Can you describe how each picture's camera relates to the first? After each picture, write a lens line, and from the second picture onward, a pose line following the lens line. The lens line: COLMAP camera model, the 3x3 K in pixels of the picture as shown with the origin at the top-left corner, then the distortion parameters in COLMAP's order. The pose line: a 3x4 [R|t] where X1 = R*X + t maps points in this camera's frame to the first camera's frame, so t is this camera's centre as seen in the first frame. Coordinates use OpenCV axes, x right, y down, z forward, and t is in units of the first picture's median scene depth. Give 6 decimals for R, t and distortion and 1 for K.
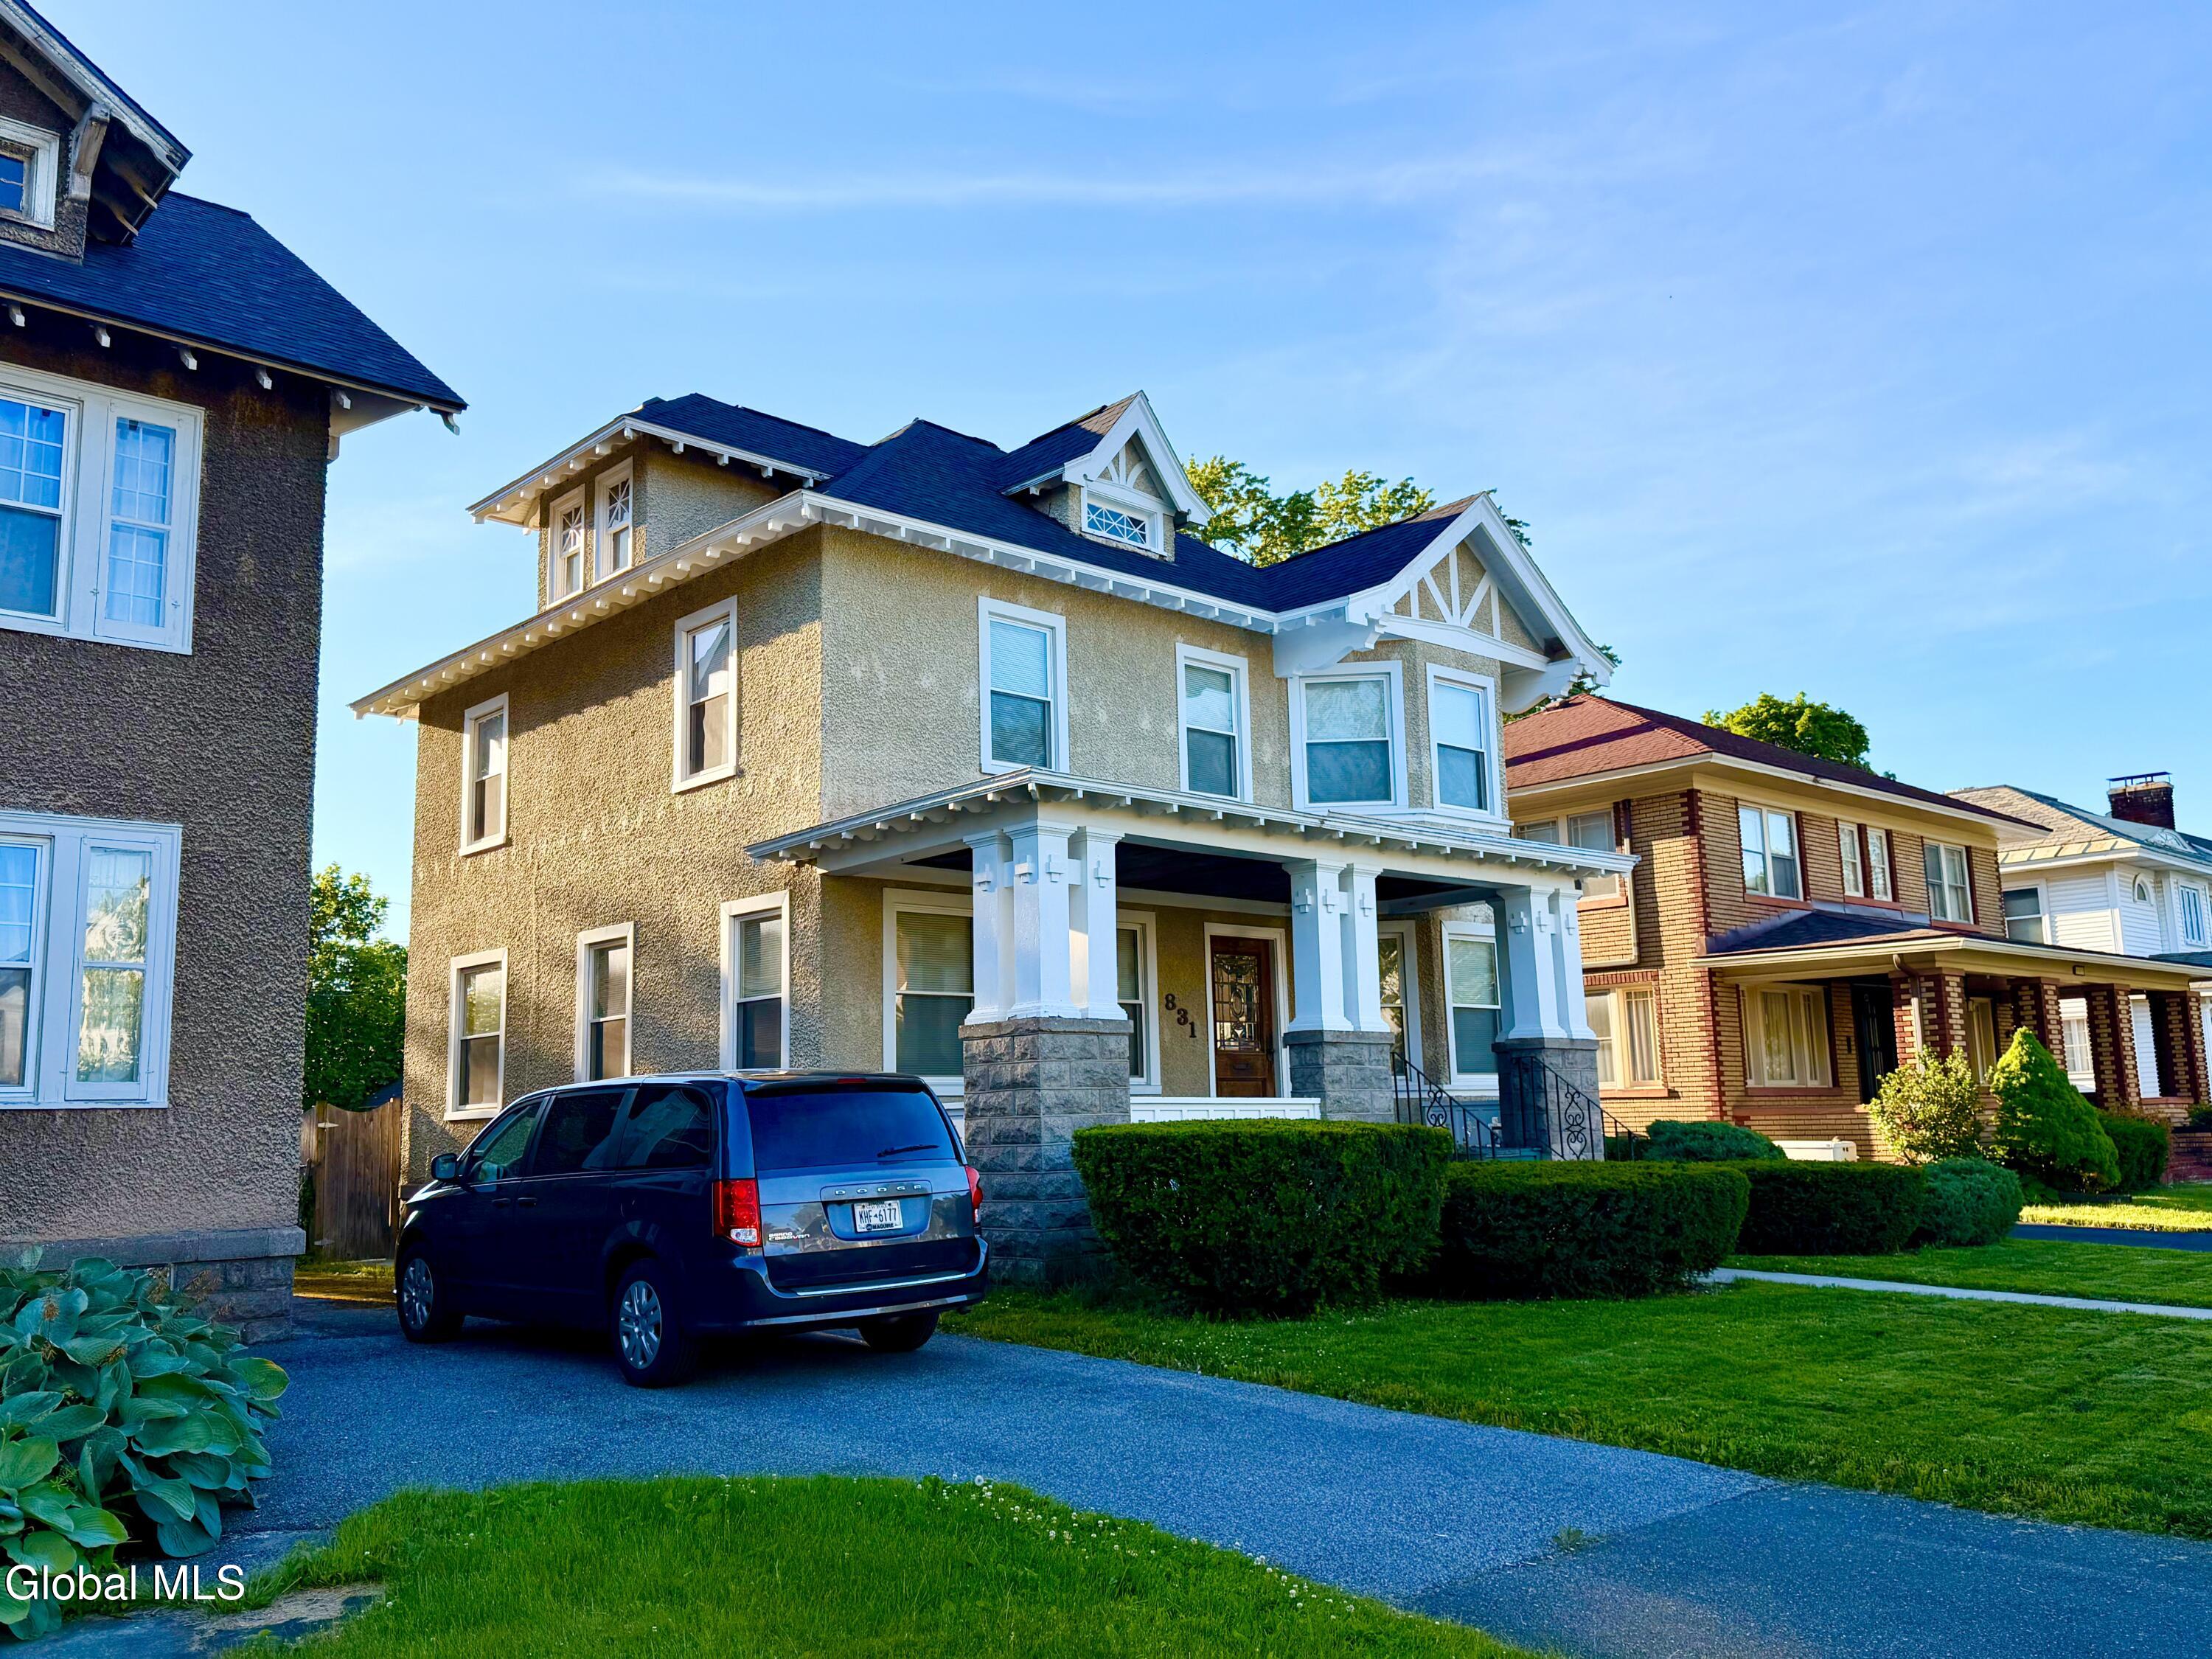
lens RADIAL K [[1807.5, 0, 1113.2], [0, 1807.5, 825.6], [0, 0, 1]] dist [0.069298, -0.005063]
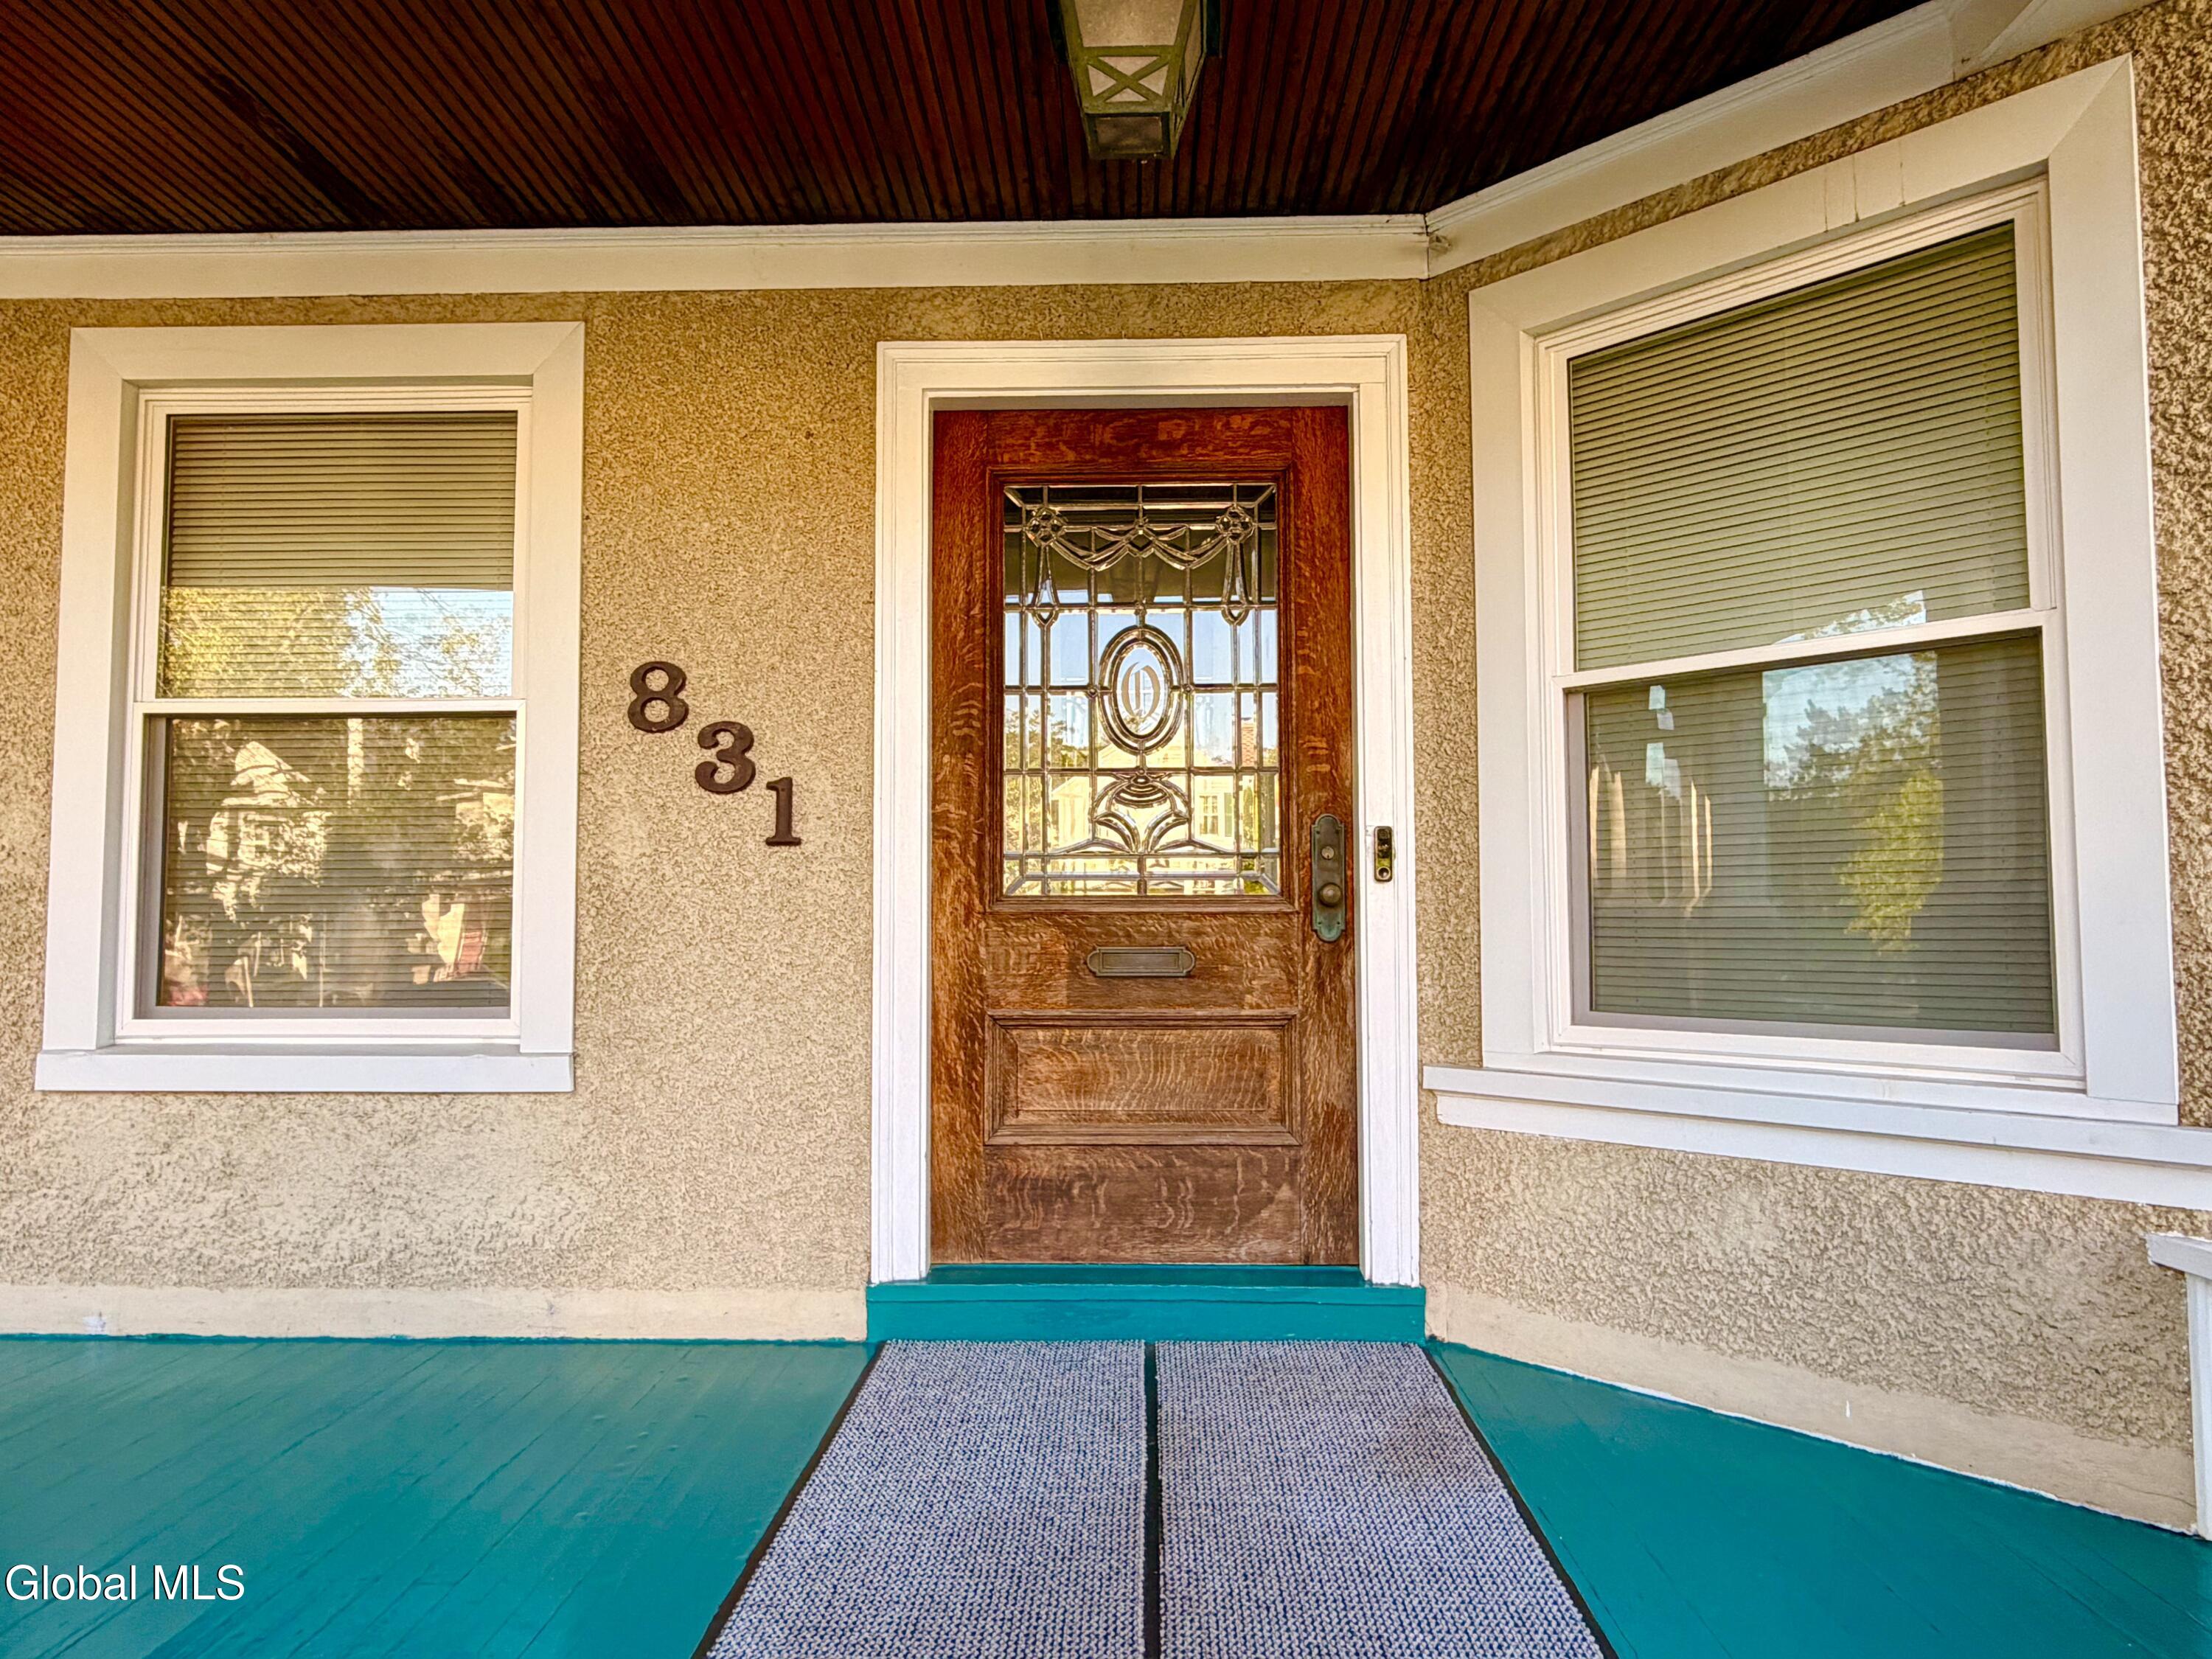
lens RADIAL K [[1419.5, 0, 1100.0], [0, 1419.5, 841.6], [0, 0, 1]] dist [0.001386, 0.000055]
pose [[0.720852, -0.019144, -0.692824, 0.203161], [0.102610, 0.991551, 0.079362, 0.109660], [0.685451, -0.128299, 0.716726, 0.926890]]
